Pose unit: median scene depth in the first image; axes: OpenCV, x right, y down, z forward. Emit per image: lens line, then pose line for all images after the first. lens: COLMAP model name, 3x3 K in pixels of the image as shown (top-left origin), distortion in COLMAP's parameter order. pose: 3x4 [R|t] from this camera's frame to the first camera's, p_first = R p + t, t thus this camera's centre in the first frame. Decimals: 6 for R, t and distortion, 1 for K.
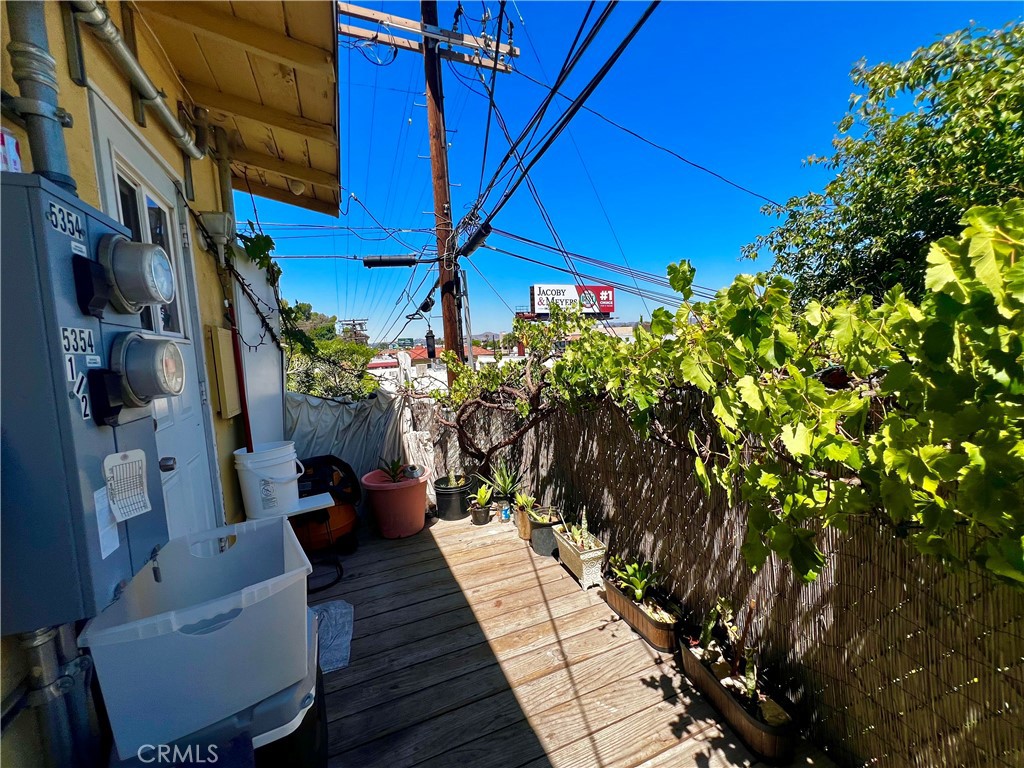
lens RADIAL K [[409.7, 0, 510.9], [0, 409.7, 383.6], [0, 0, 1]] dist [-0.003366, 0.000108]
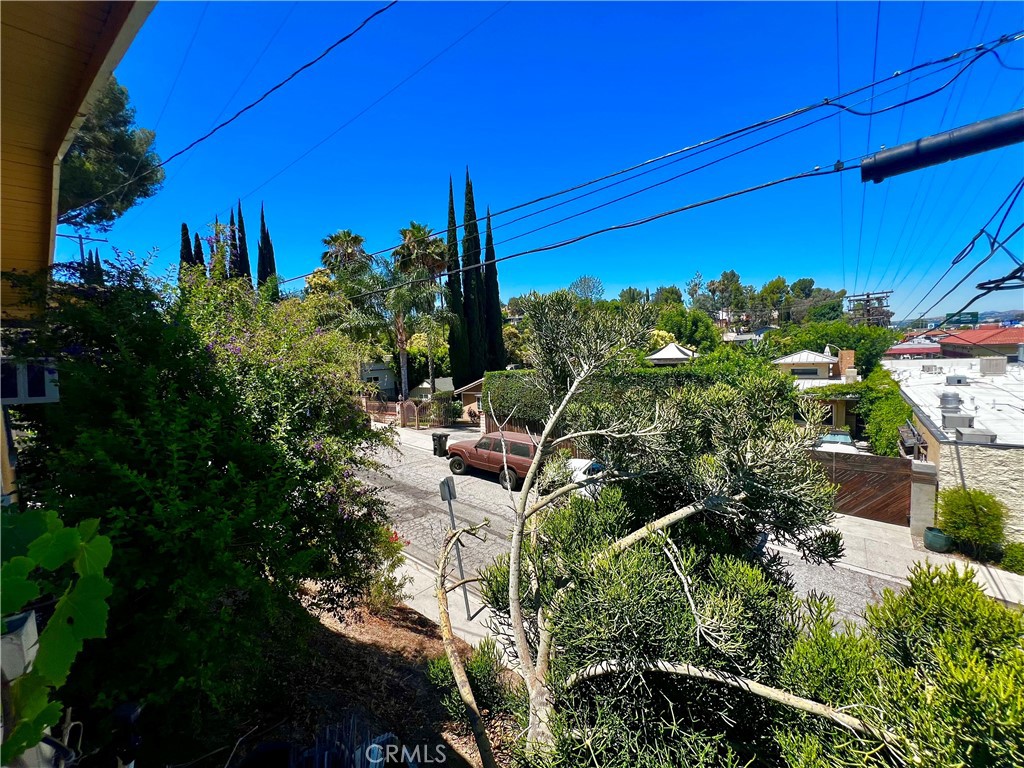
lens RADIAL K [[409.7, 0, 512.0], [0, 409.7, 385.0], [0, 0, 1]] dist [-0.003366, 0.000108]
pose [[0.473265, 0.102878, -0.874892, -0.094003], [-0.060100, 0.994614, 0.084446, -0.063032], [0.878868, 0.012616, 0.476899, 0.326042]]
